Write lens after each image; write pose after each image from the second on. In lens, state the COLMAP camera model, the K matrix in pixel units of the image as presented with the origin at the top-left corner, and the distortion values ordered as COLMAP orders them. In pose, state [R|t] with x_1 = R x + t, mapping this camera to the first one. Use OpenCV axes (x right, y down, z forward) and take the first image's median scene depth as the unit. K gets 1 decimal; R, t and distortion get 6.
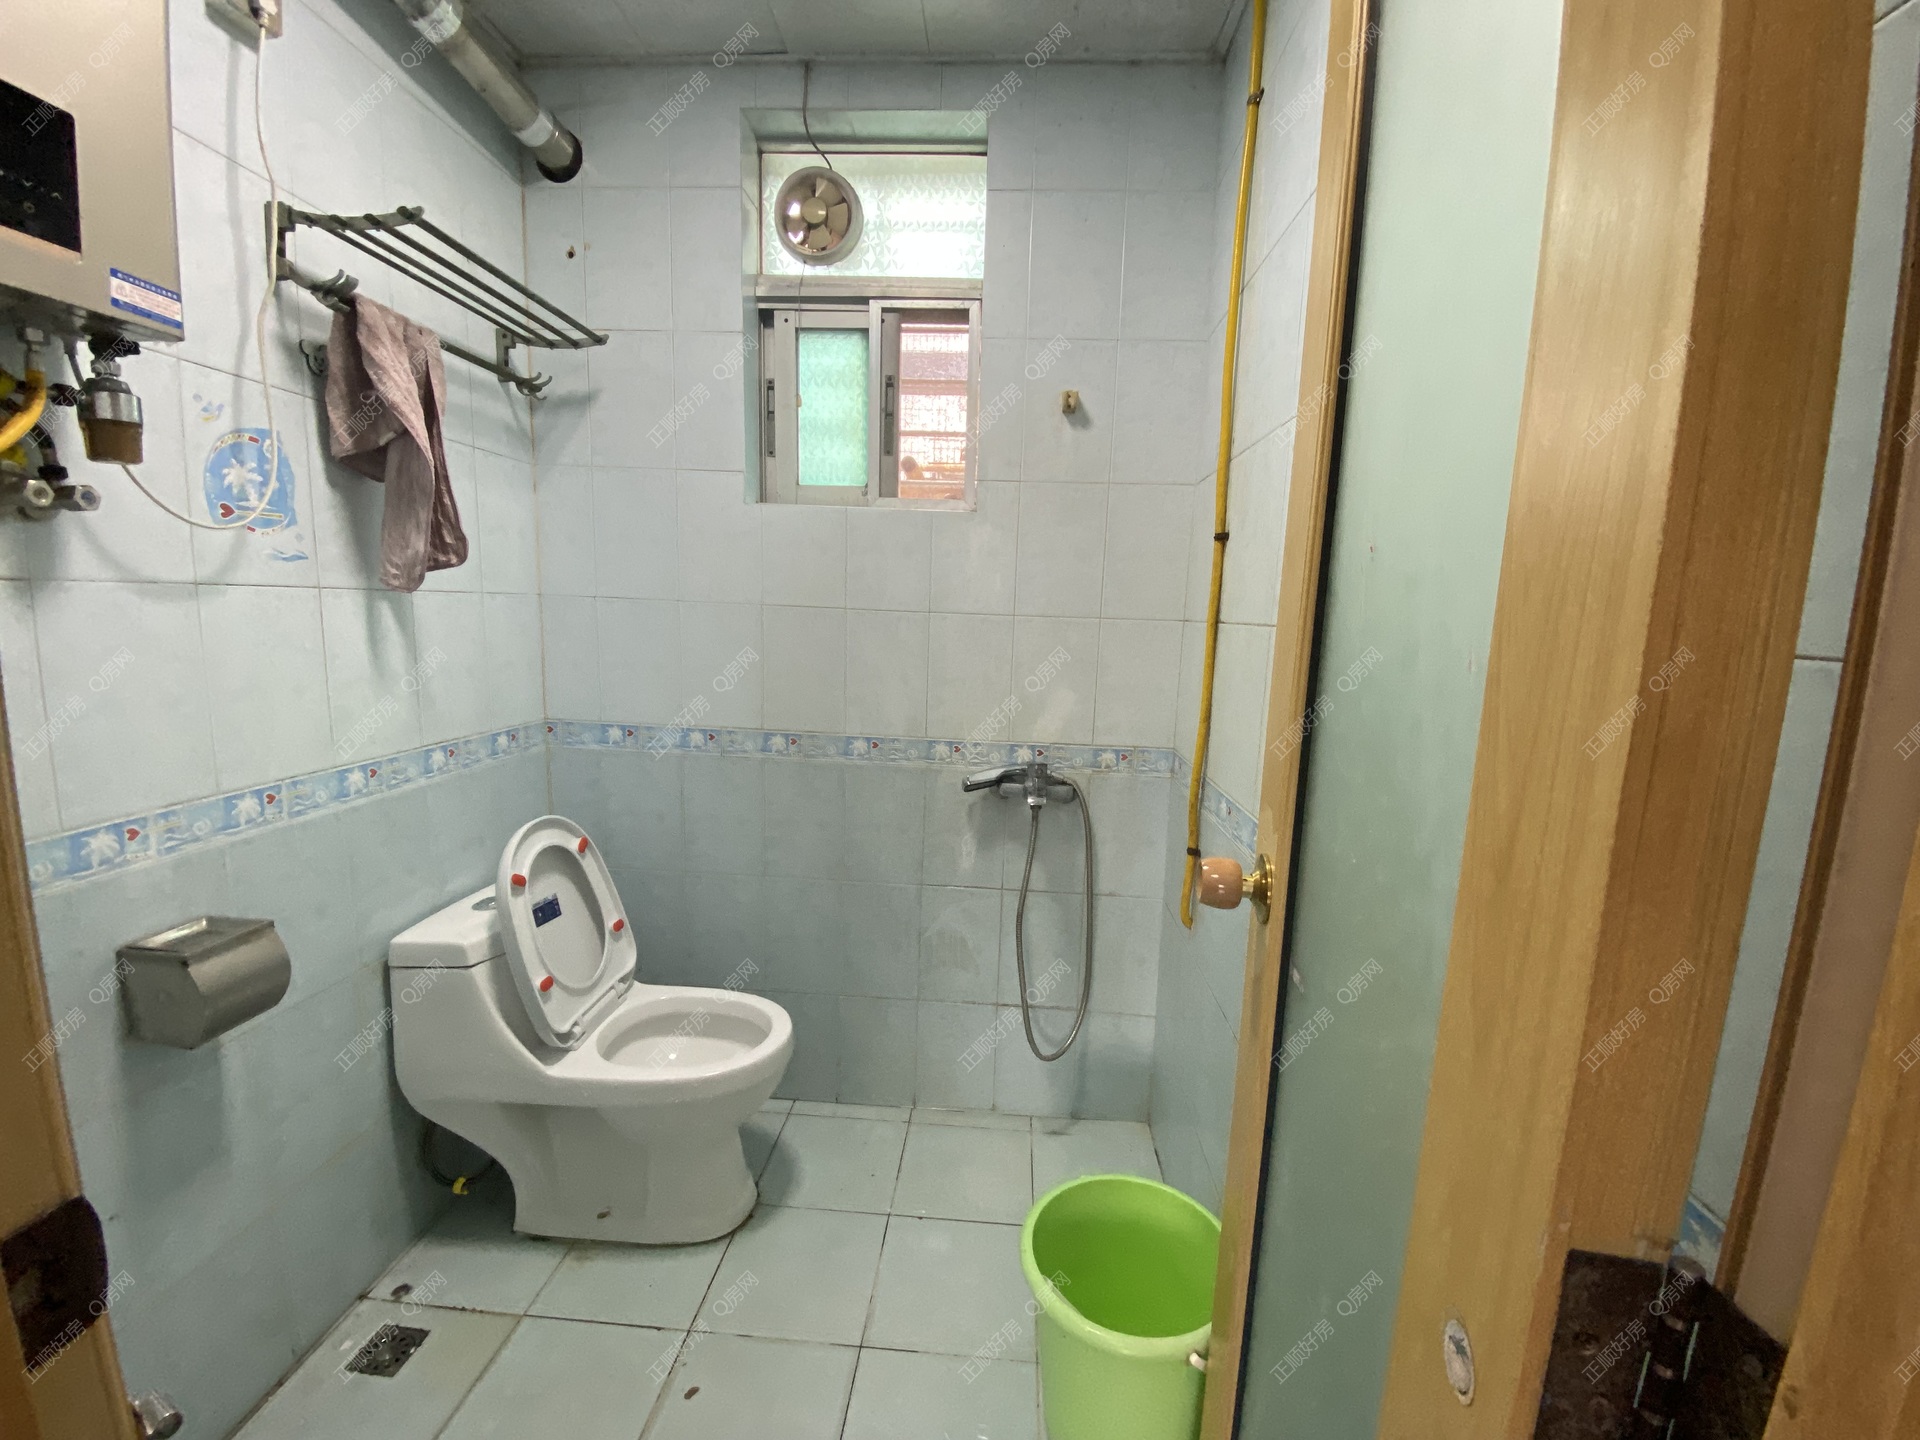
lens RADIAL K [[771.6, 0, 964.3], [0, 771.6, 714.8], [0, 0, 1]] dist [0.002024, -0.006942]
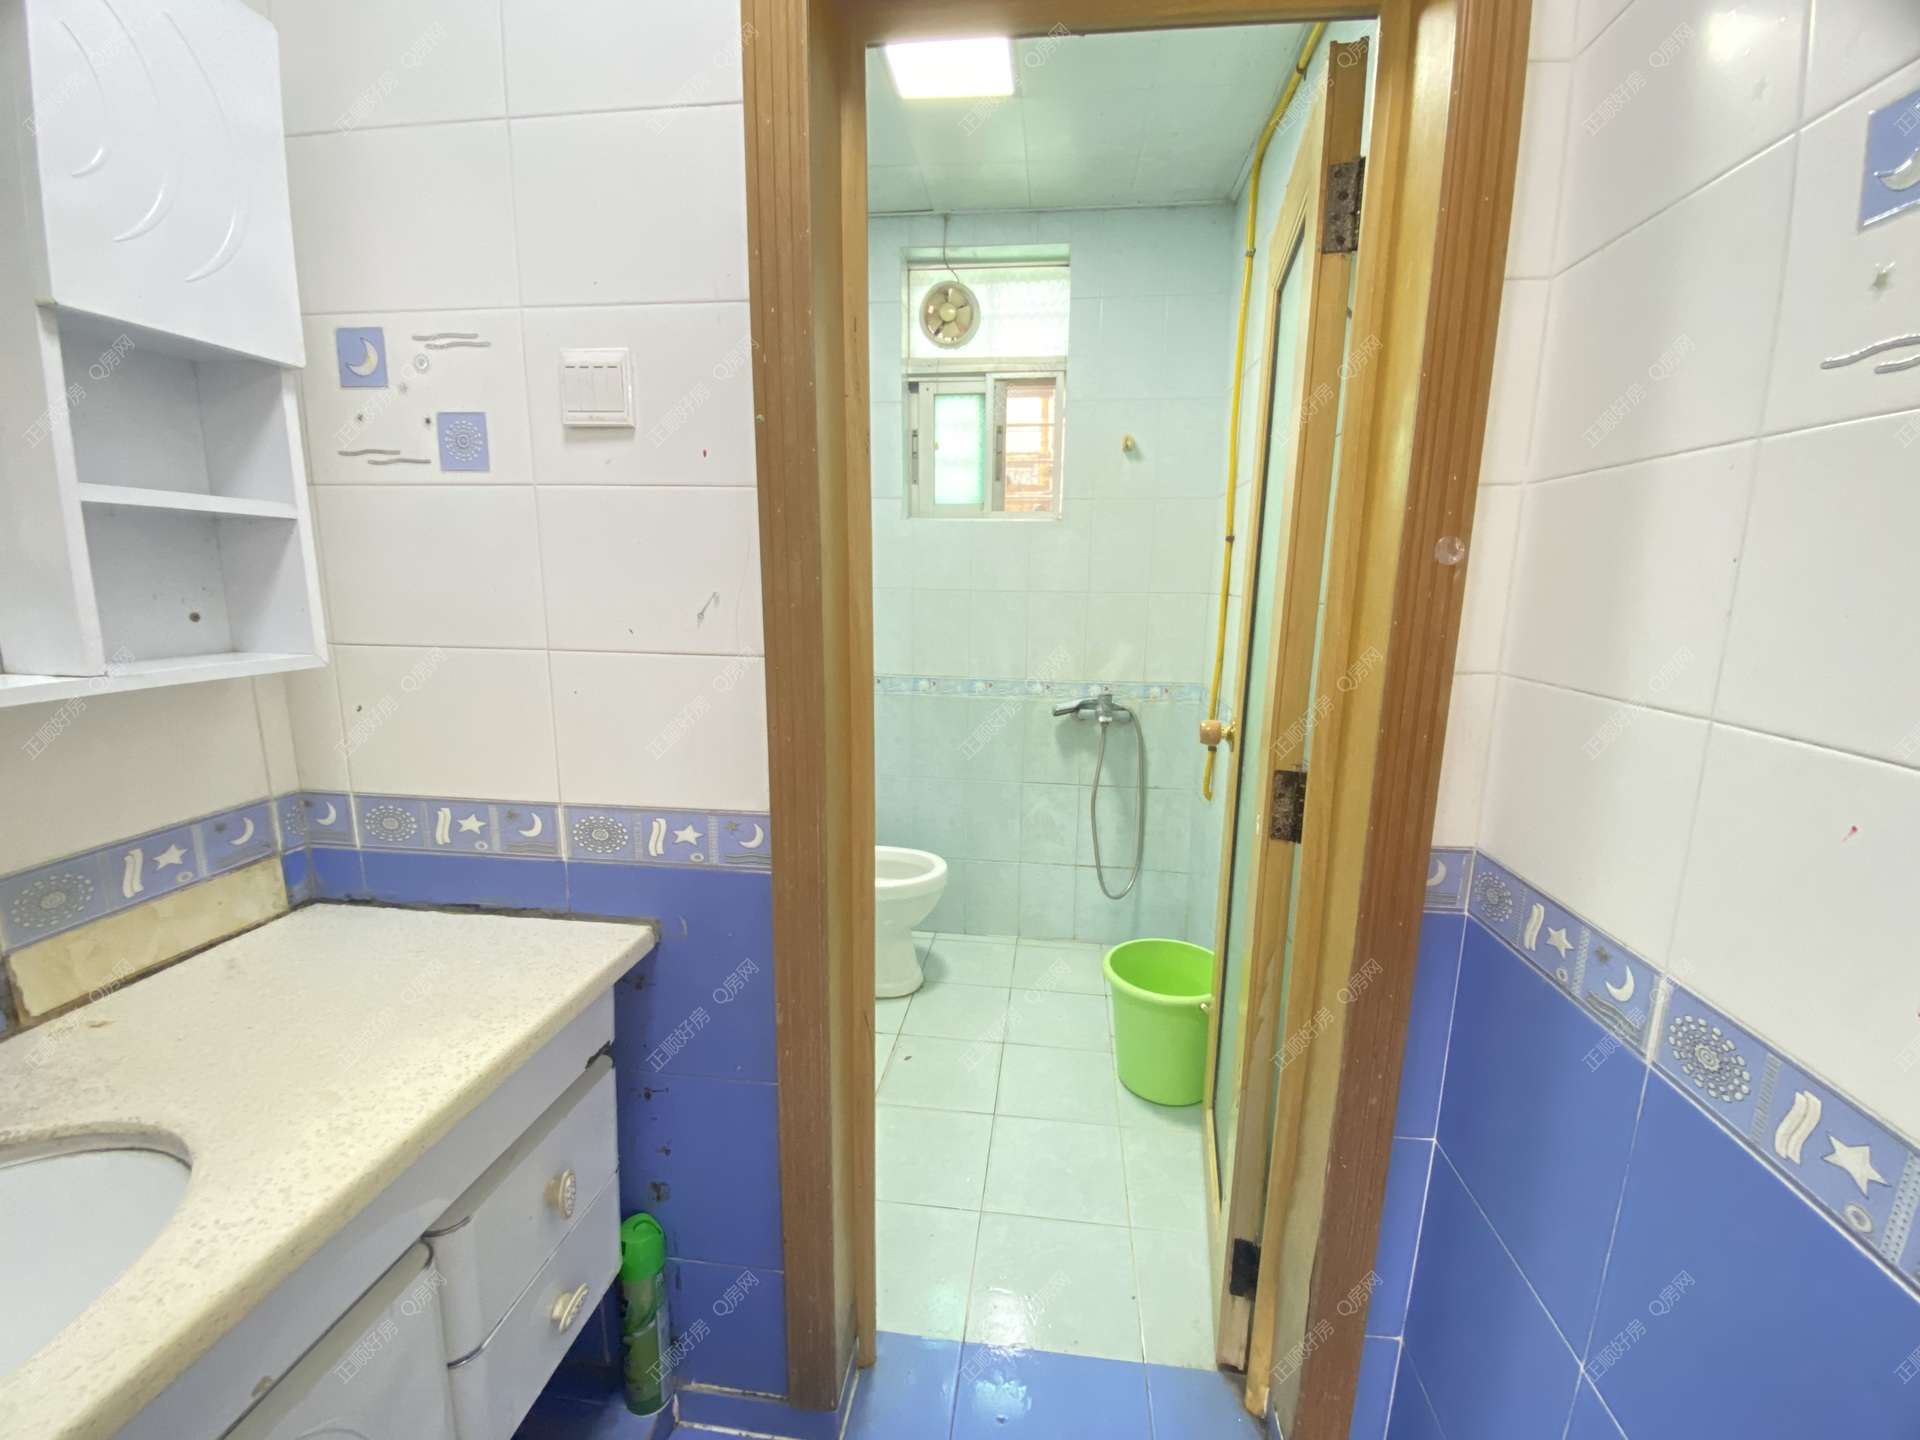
lens RADIAL K [[771.6, 0, 959.4], [0, 771.6, 729.3], [0, 0, 1]] dist [0.002024, -0.006942]
pose [[0.997814, -0.011666, -0.065053, -0.084183], [0.015529, 0.998126, 0.059194, 0.037221], [0.064240, -0.060075, 0.996125, -0.460297]]
